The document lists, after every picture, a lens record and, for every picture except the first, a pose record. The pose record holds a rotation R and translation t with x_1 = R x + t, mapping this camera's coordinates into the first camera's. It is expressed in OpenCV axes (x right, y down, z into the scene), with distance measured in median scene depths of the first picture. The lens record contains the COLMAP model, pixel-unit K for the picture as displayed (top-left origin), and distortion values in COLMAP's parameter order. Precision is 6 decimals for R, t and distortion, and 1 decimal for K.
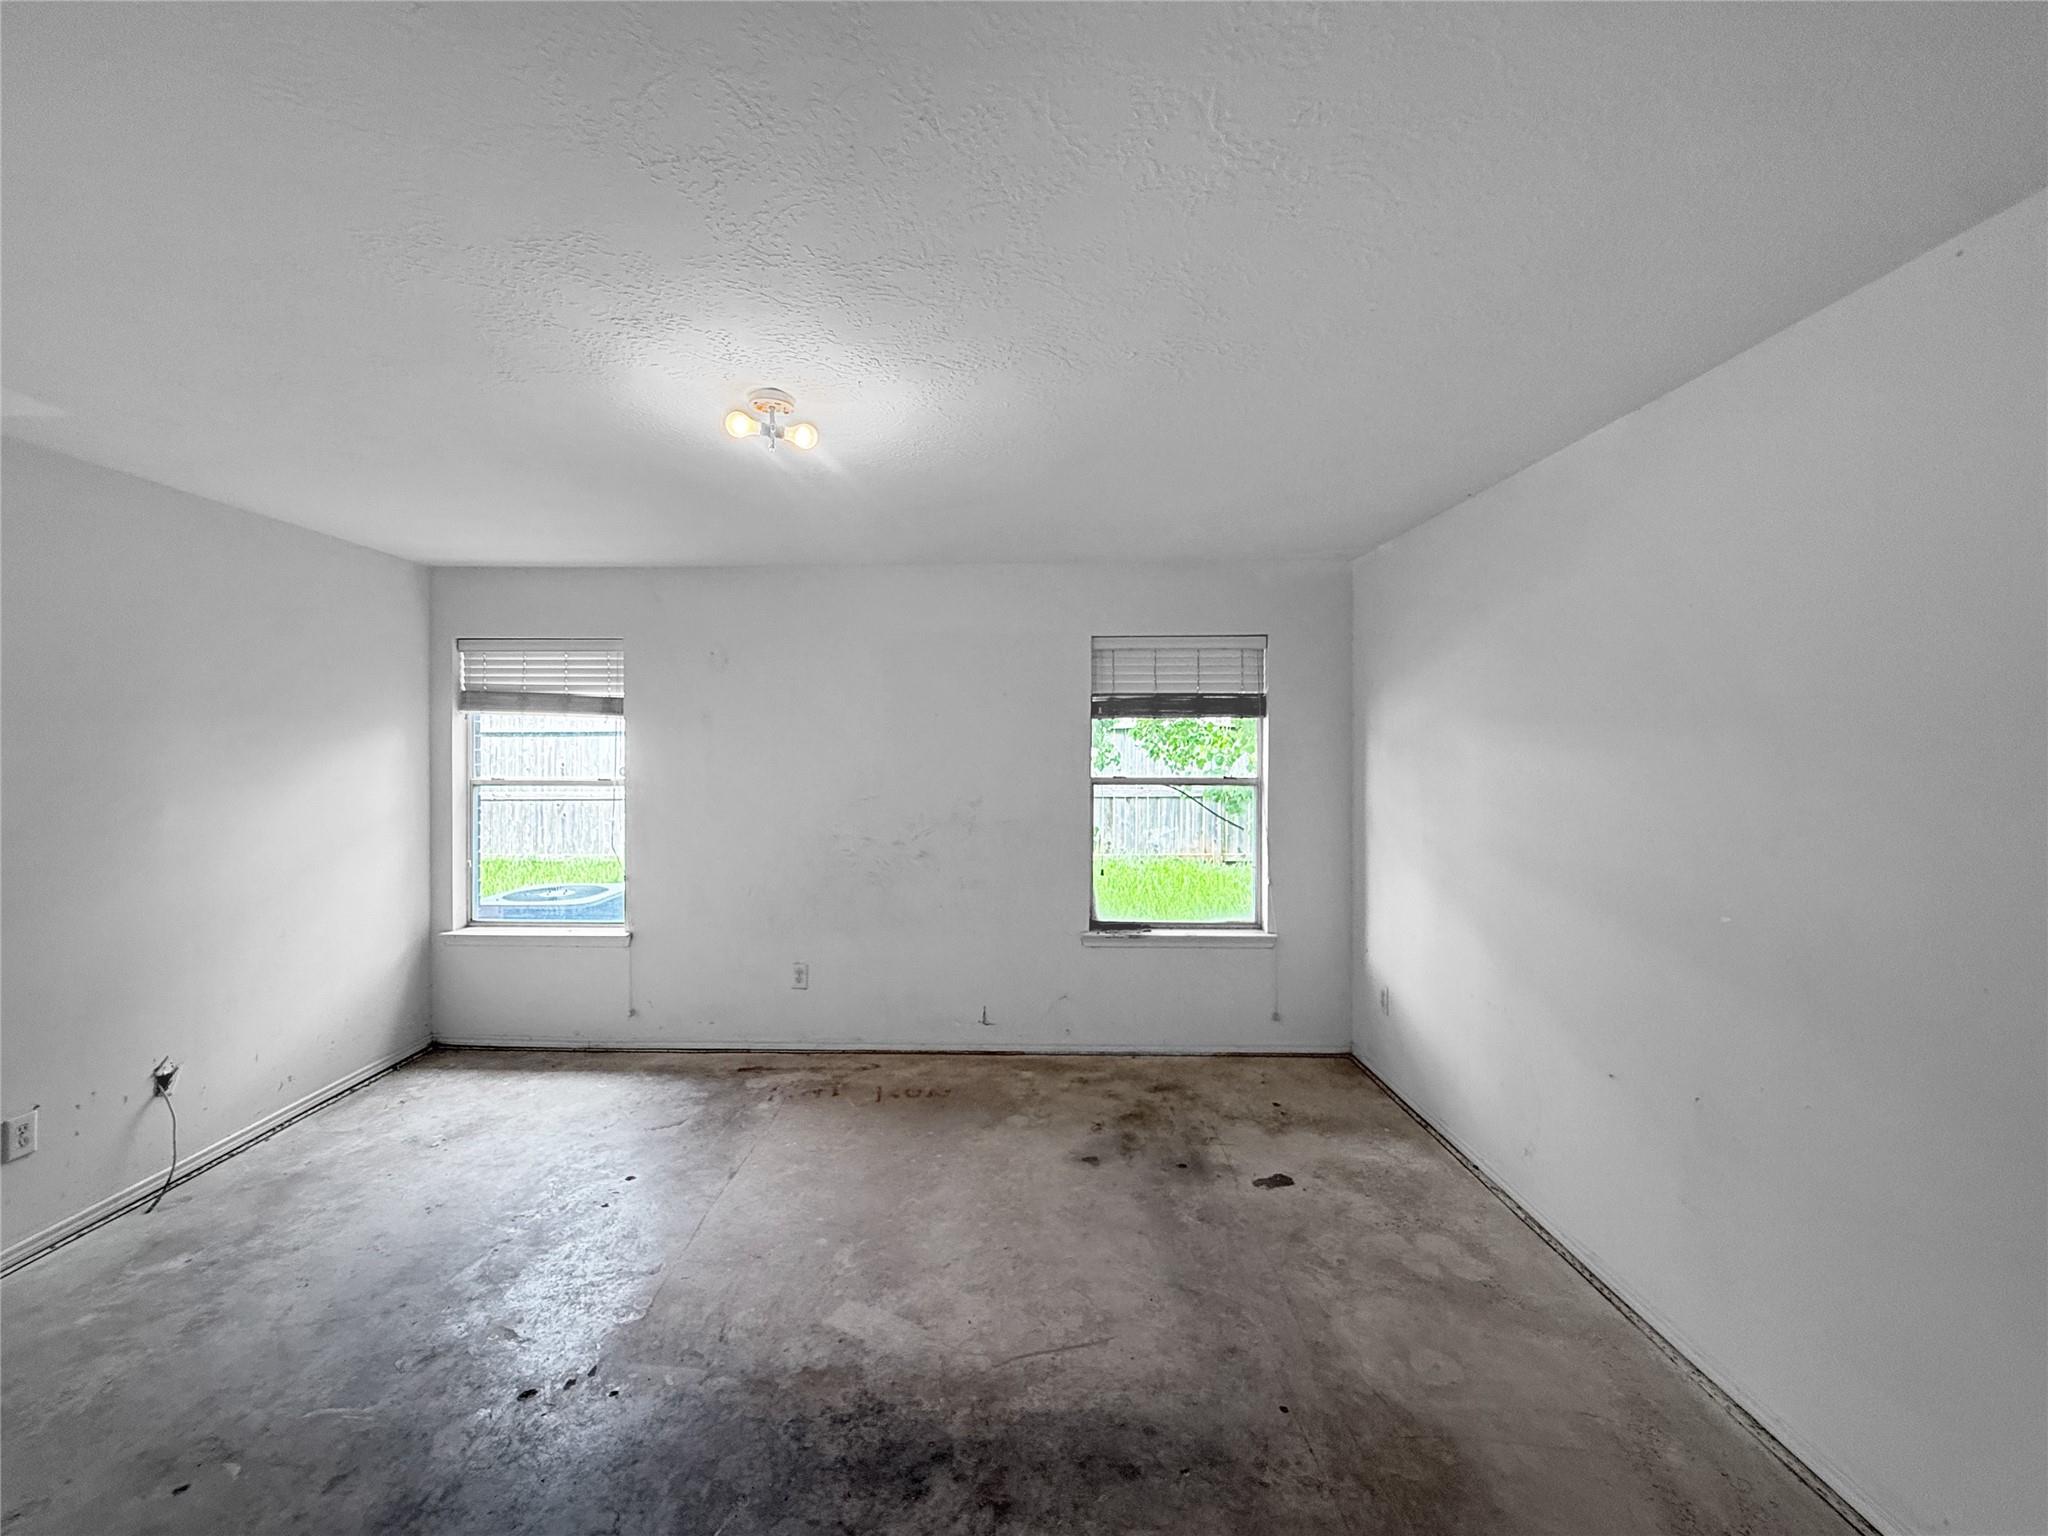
lens RADIAL K [[829.6, 0, 1017.1], [0, 829.6, 751.7], [0, 0, 1]] dist [0.001243, 0.000304]
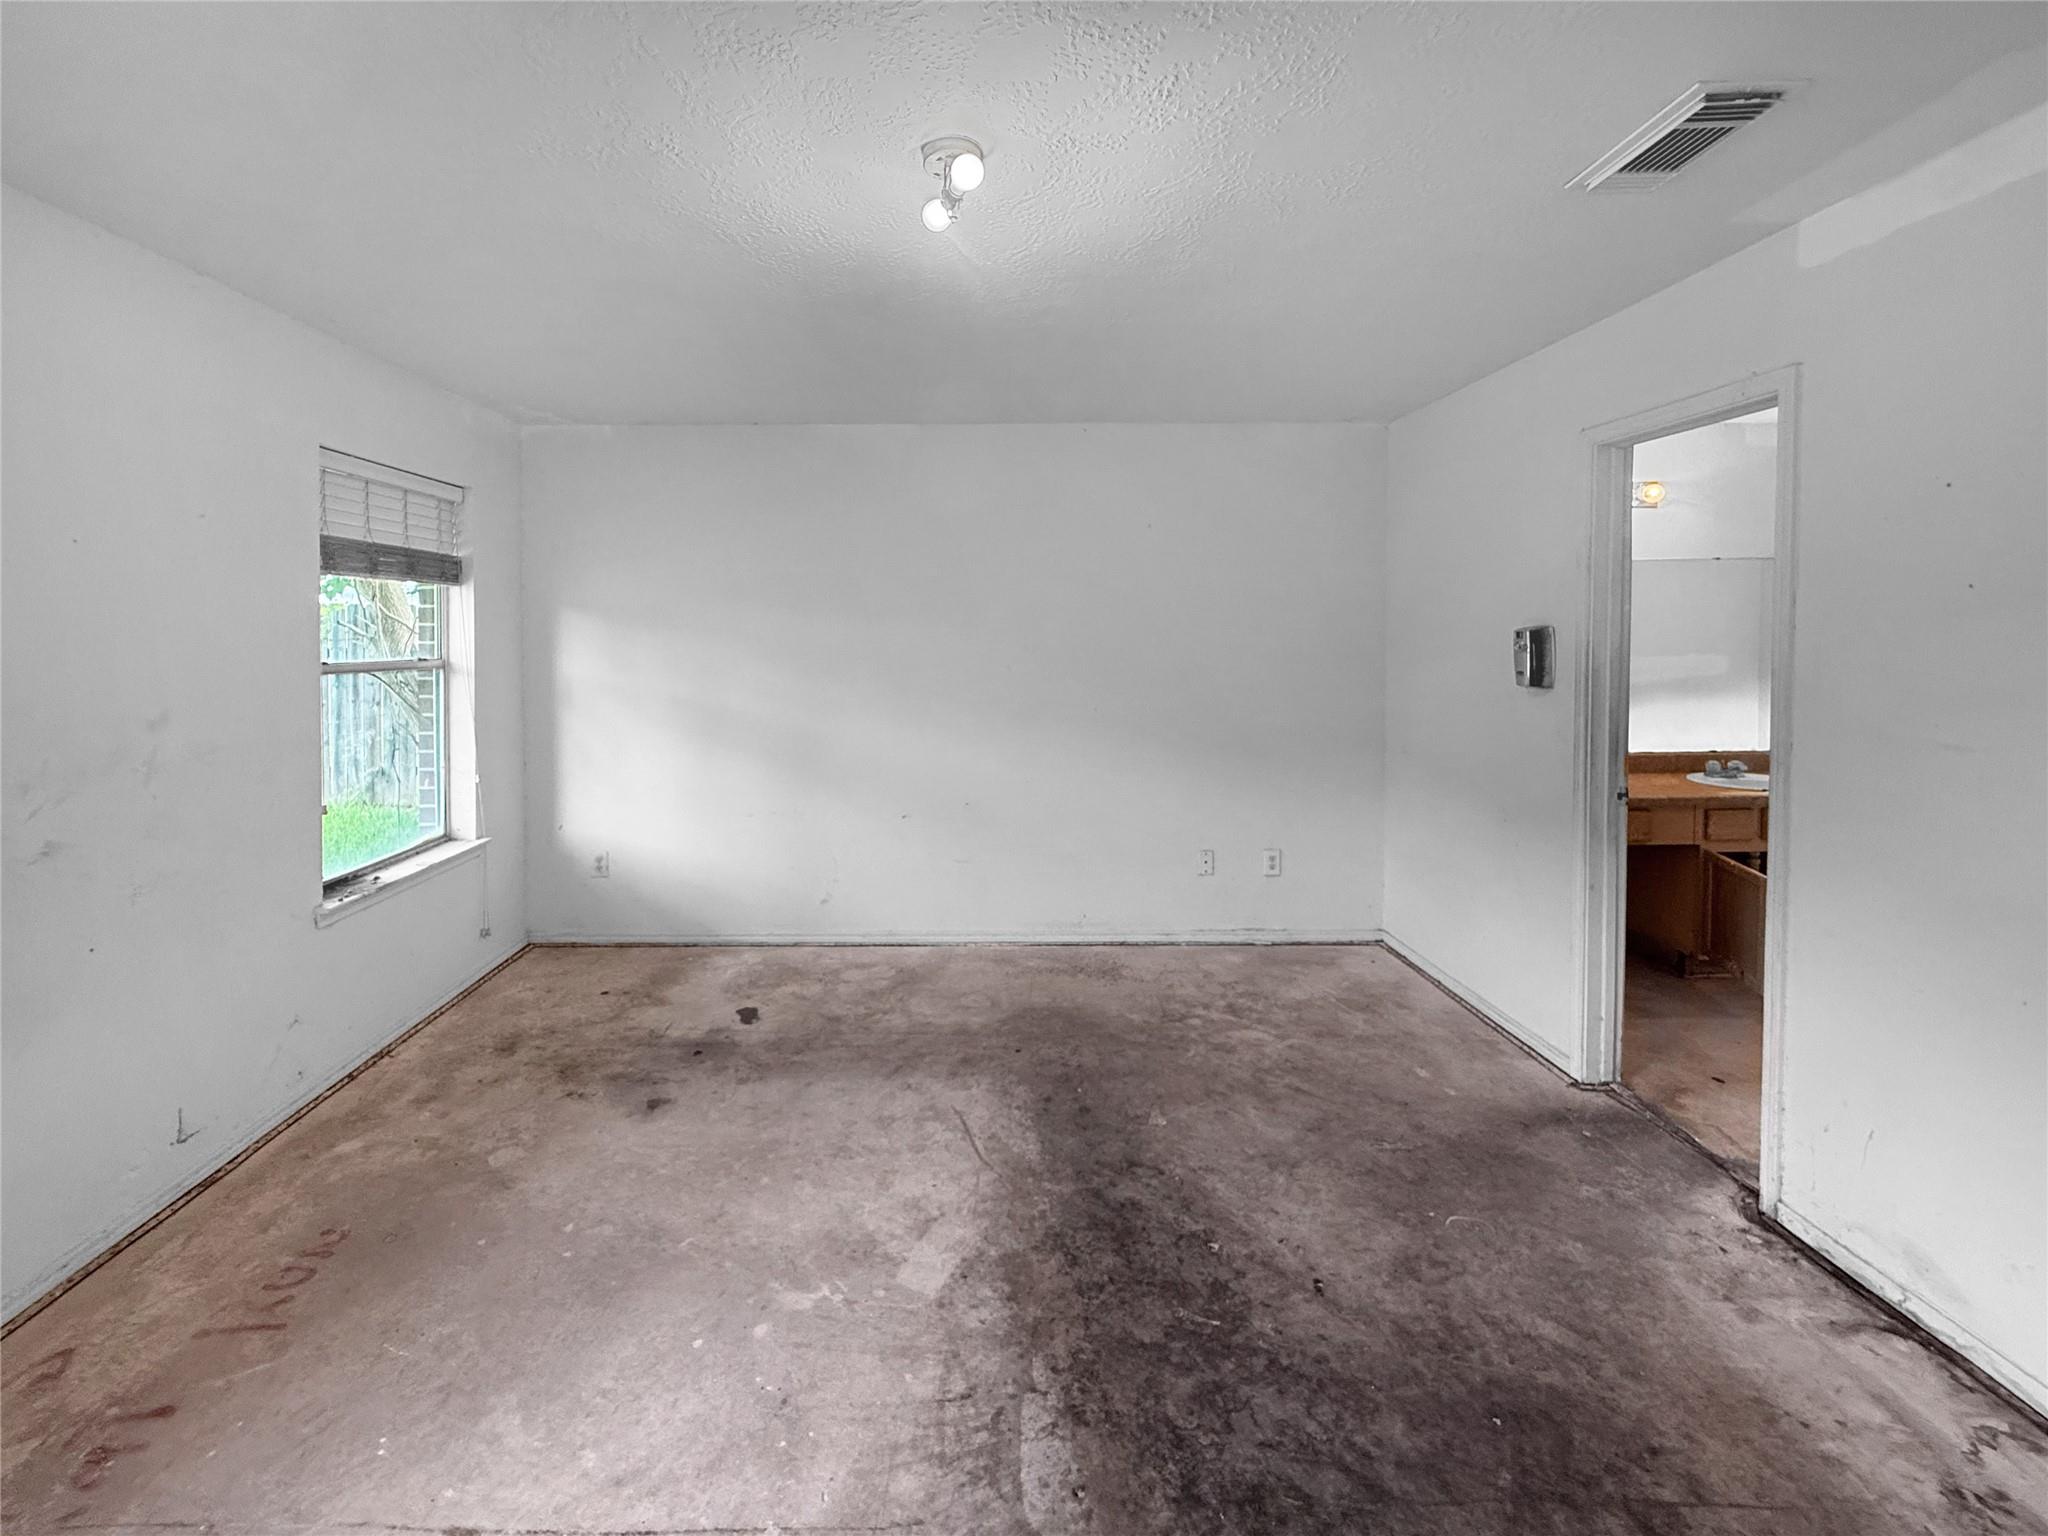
lens RADIAL K [[829.8, 0, 956.6], [0, 829.8, 648.8], [0, 0, 1]] dist [0.000333, -0.000072]
pose [[0.017385, -0.019306, 0.999662, -0.644578], [0.010113, 0.999766, 0.019132, 0.014124], [-0.999798, 0.009777, 0.017577, 0.587048]]
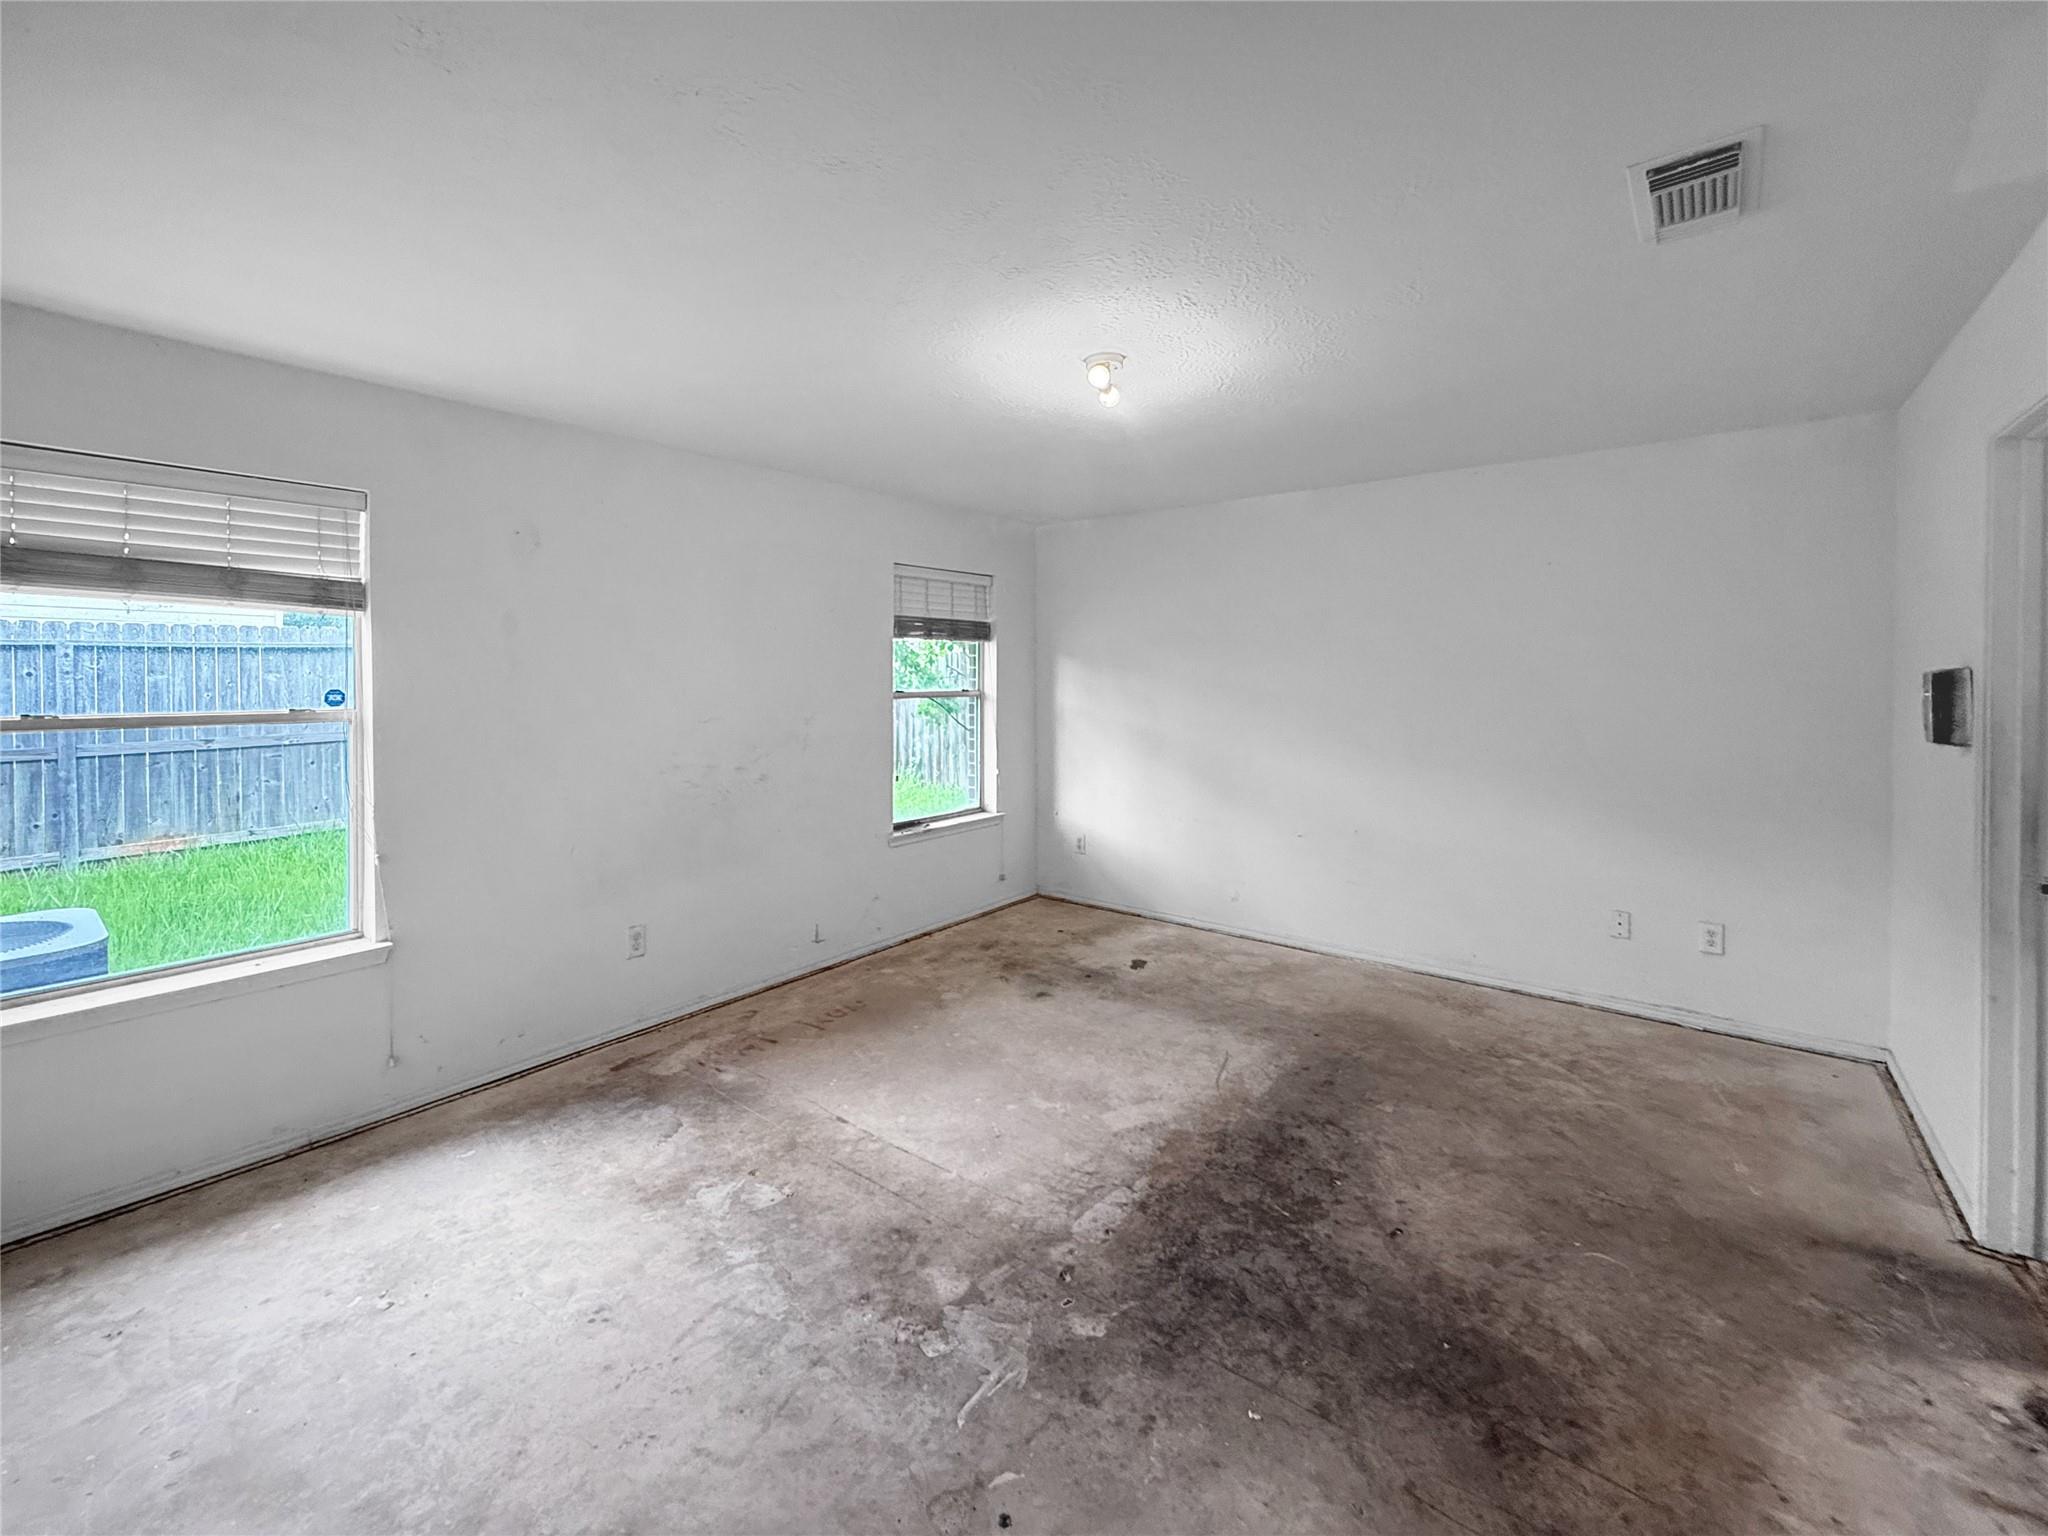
lens RADIAL K [[818.3, 0, 1055.6], [0, 818.3, 681.0], [0, 0, 1]] dist [0.000151, 0.000173]
pose [[0.606217, -0.010212, 0.795234, -0.754808], [0.008350, 0.999944, 0.006475, 0.013391], [-0.795256, 0.002715, 0.606268, 0.209937]]
